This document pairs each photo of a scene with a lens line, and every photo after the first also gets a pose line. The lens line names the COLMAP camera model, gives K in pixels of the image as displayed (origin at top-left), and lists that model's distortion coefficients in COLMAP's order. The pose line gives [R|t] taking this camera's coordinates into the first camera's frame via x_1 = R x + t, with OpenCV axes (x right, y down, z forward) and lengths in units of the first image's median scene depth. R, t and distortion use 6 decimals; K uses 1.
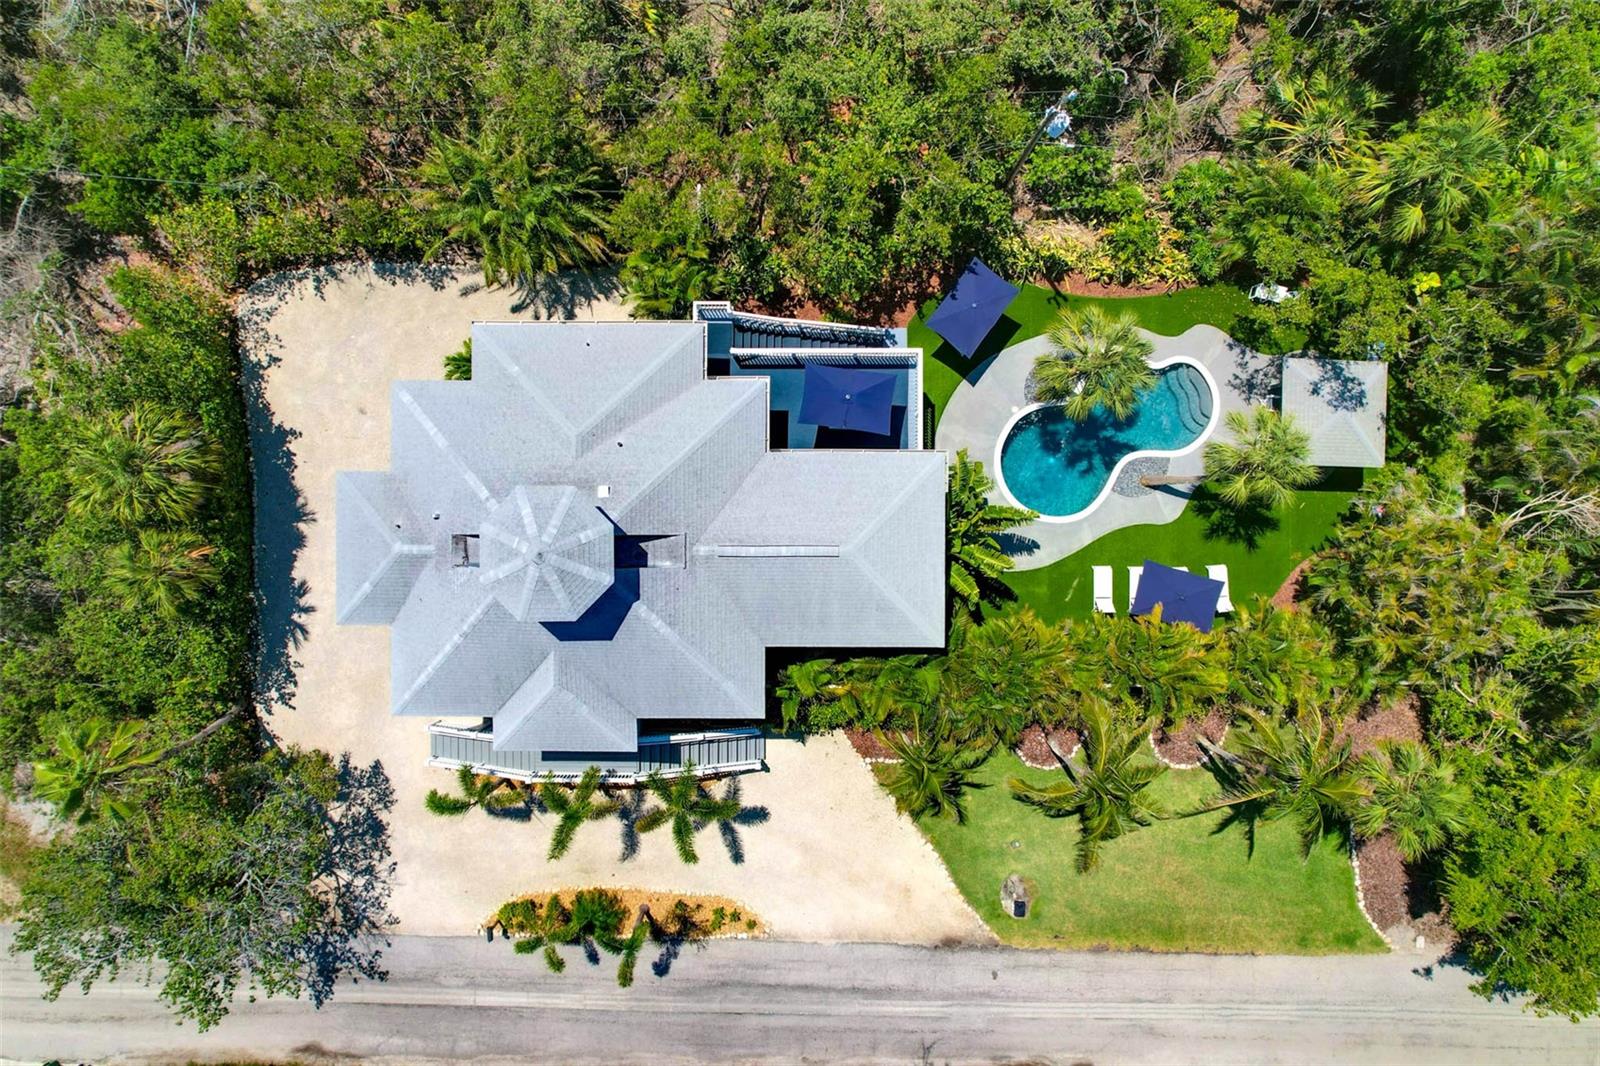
lens RADIAL K [[1020.9, 0, 805.0], [0, 1020.9, 531.8], [0, 0, 1]] dist [-0.060501, 0.049954]
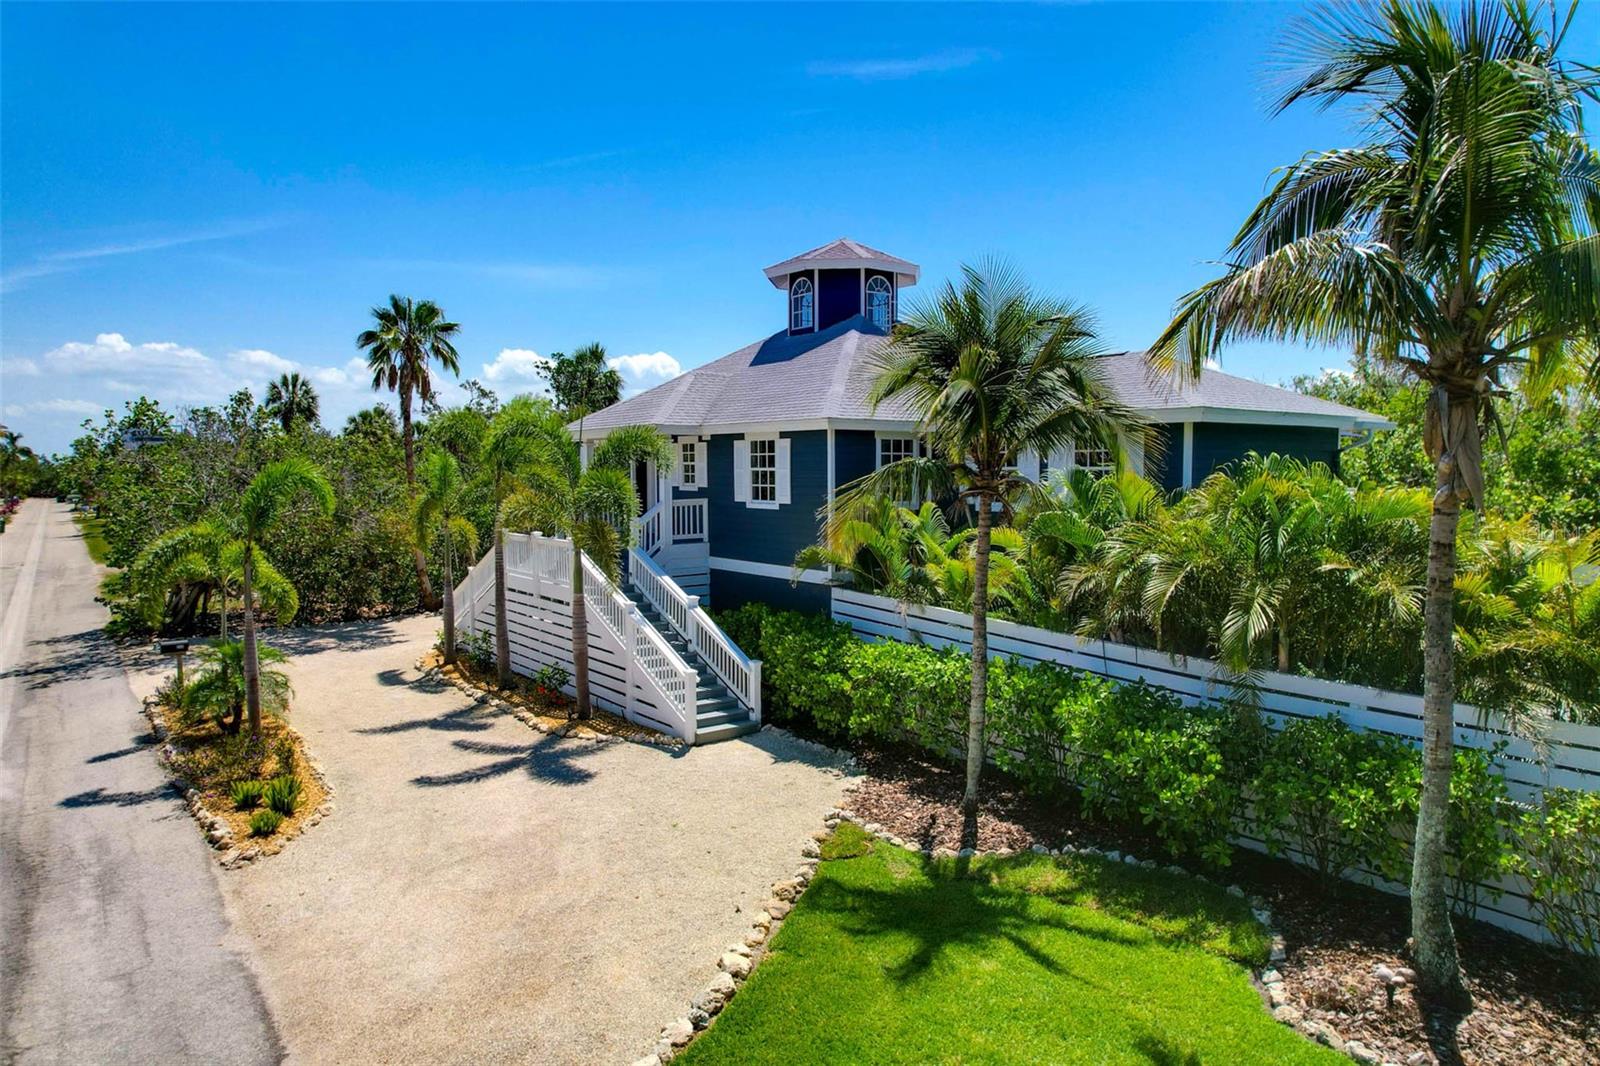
lens RADIAL K [[1020.9, 0, 794.8], [0, 1020.9, 525.0], [0, 0, 1]] dist [-0.060501, 0.049954]
pose [[0.610814, 0.039827, -0.790771, 0.326864], [-0.791773, 0.029569, -0.610099, 0.452223], [-0.000916, 0.998769, 0.049595, 0.882644]]
